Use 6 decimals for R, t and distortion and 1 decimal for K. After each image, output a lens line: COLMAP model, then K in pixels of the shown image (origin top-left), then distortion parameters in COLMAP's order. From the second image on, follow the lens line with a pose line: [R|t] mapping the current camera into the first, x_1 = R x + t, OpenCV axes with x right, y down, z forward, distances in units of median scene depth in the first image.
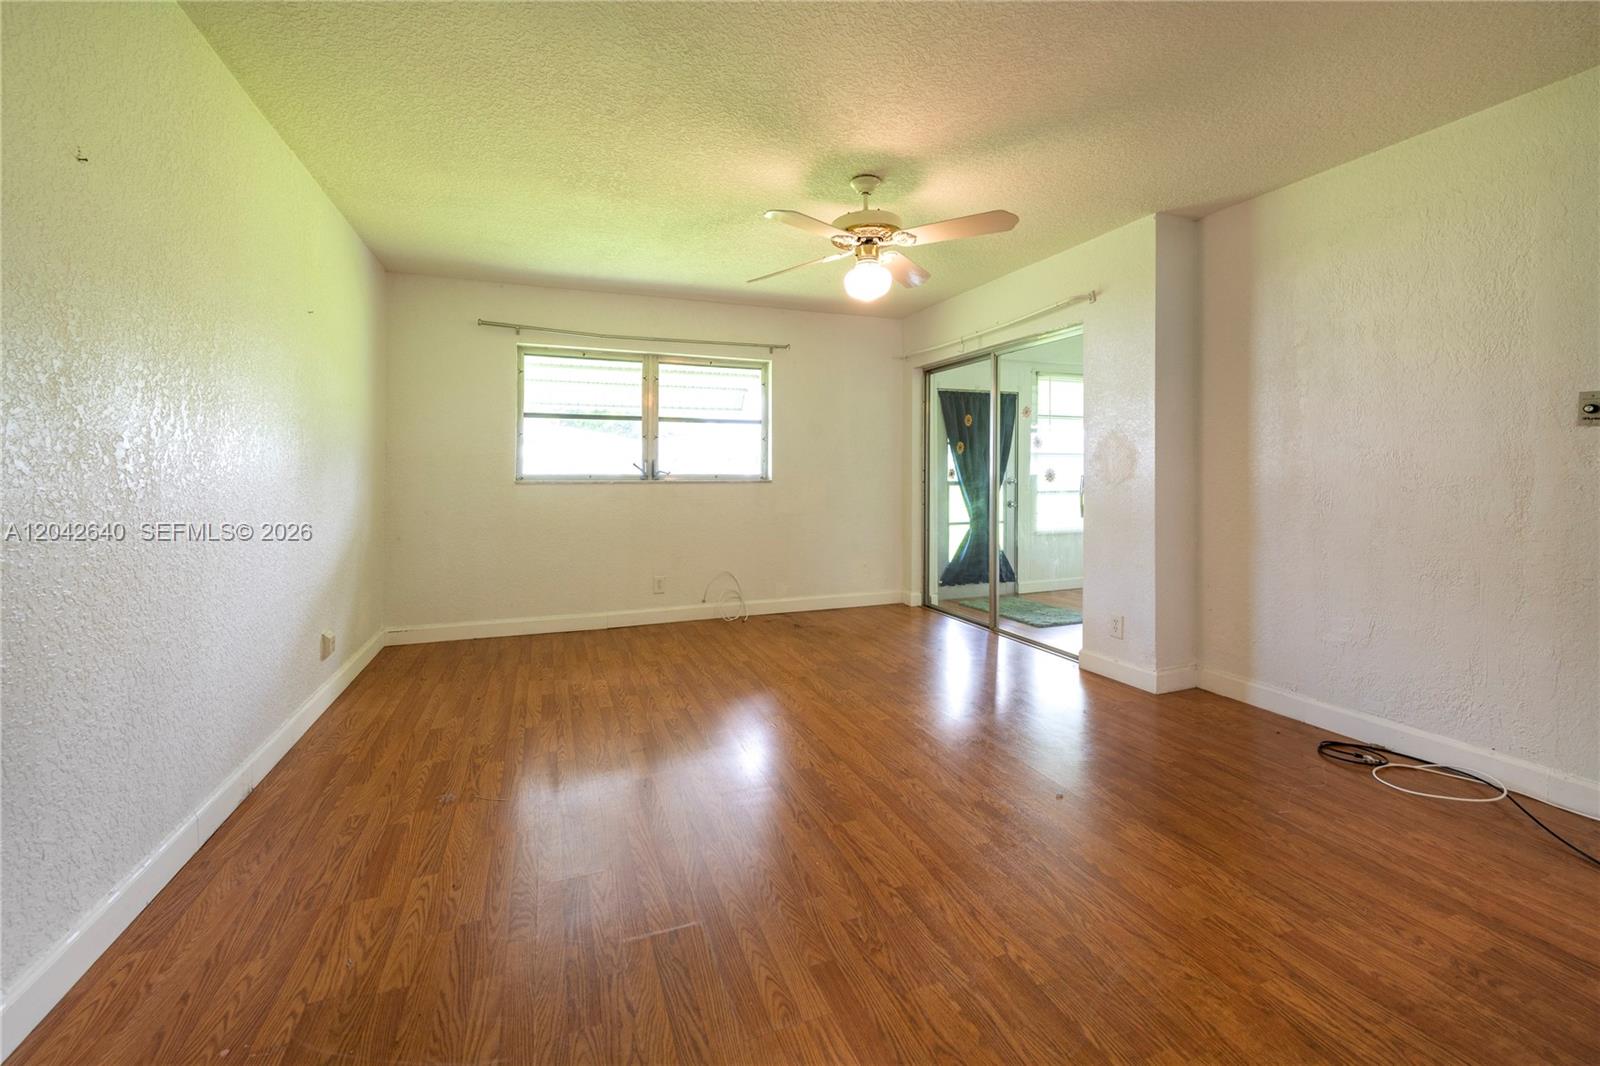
lens RADIAL K [[646.7, 0, 772.9], [0, 646.7, 464.4], [0, 0, 1]] dist [0.019646, -0.006831]
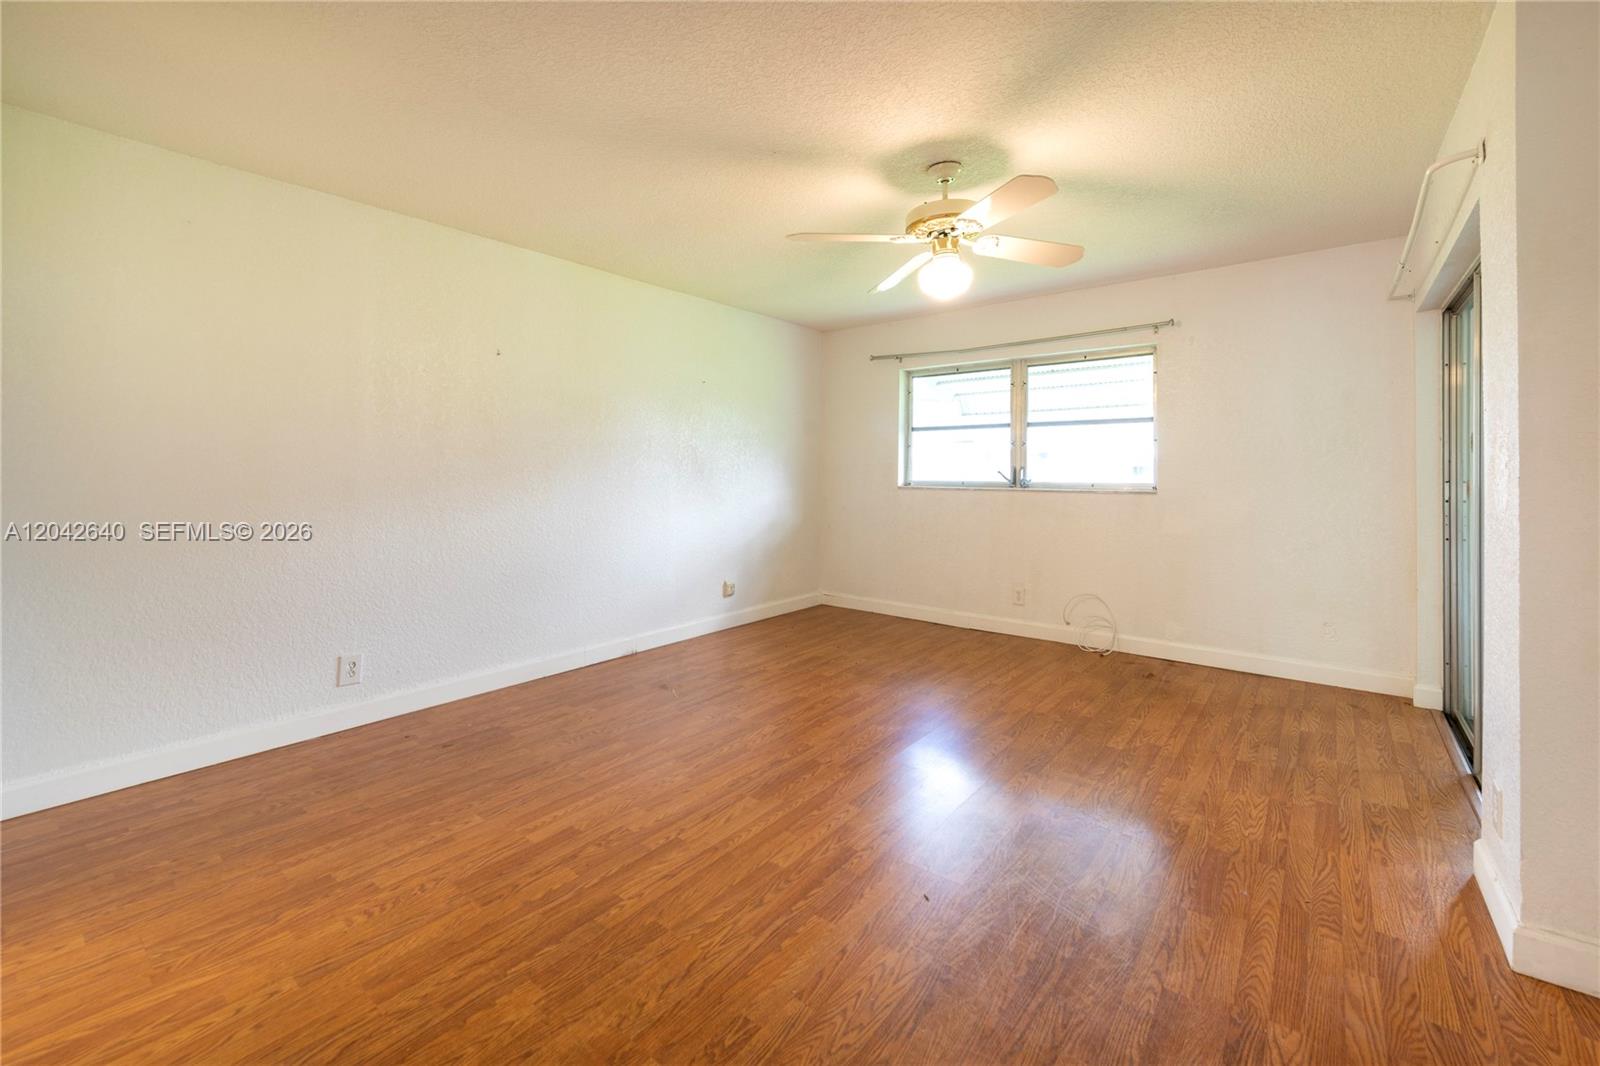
lens RADIAL K [[652.1, 0, 796.4], [0, 652.1, 460.0], [0, 0, 1]] dist [0.016983, -0.007784]
pose [[0.516680, -0.014088, -0.856062, 0.506254], [0.008737, 0.999899, -0.011182, -0.009833], [0.856134, -0.001701, 0.516752, 0.214306]]
